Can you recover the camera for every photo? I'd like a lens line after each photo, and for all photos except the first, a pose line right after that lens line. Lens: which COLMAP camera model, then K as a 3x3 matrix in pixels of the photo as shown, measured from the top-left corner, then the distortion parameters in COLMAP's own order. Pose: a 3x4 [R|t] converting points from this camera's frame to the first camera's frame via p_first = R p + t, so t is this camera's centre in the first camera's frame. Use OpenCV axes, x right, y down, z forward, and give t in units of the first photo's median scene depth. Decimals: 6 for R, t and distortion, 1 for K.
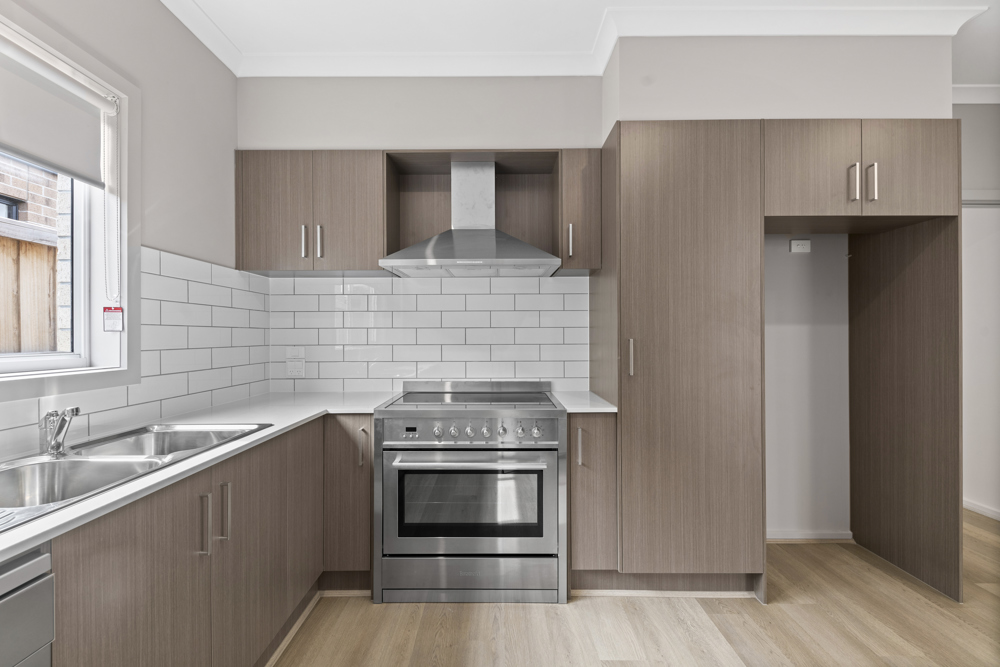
lens RADIAL K [[412.9, 0, 499.4], [0, 412.9, 333.3], [0, 0, 1]] dist [-0.002633, -0.000534]
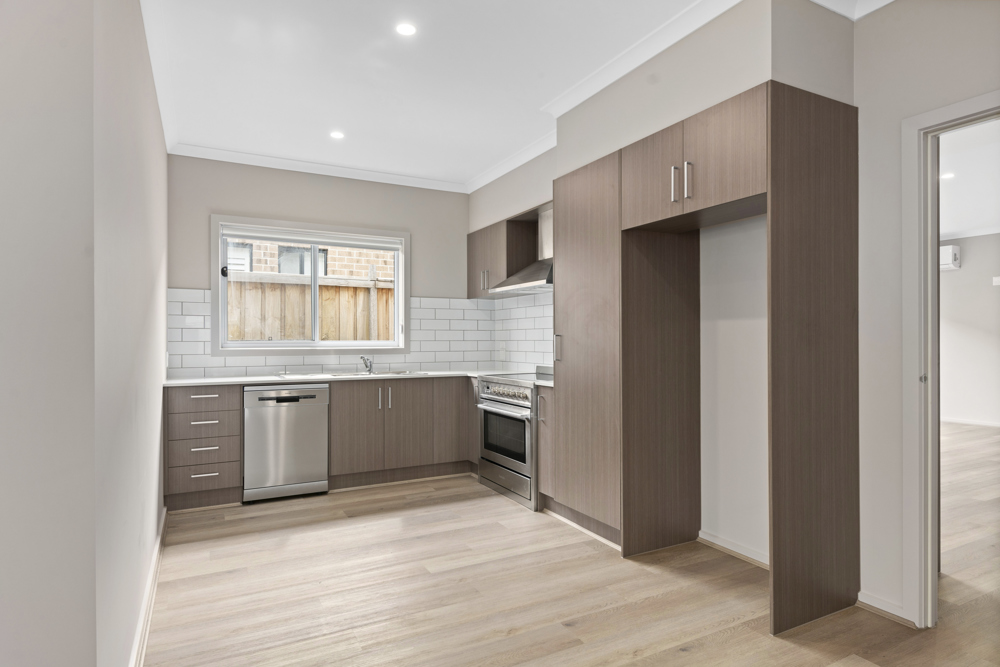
lens RADIAL K [[566.6, 0, 500.2], [0, 566.6, 337.4], [0, 0, 1]] dist [0.001691, 0.000365]
pose [[0.469223, -0.002577, -0.883076, 1.914680], [0.007925, 0.999968, 0.001293, 0.017490], [0.883044, -0.007605, 0.469228, -0.074435]]
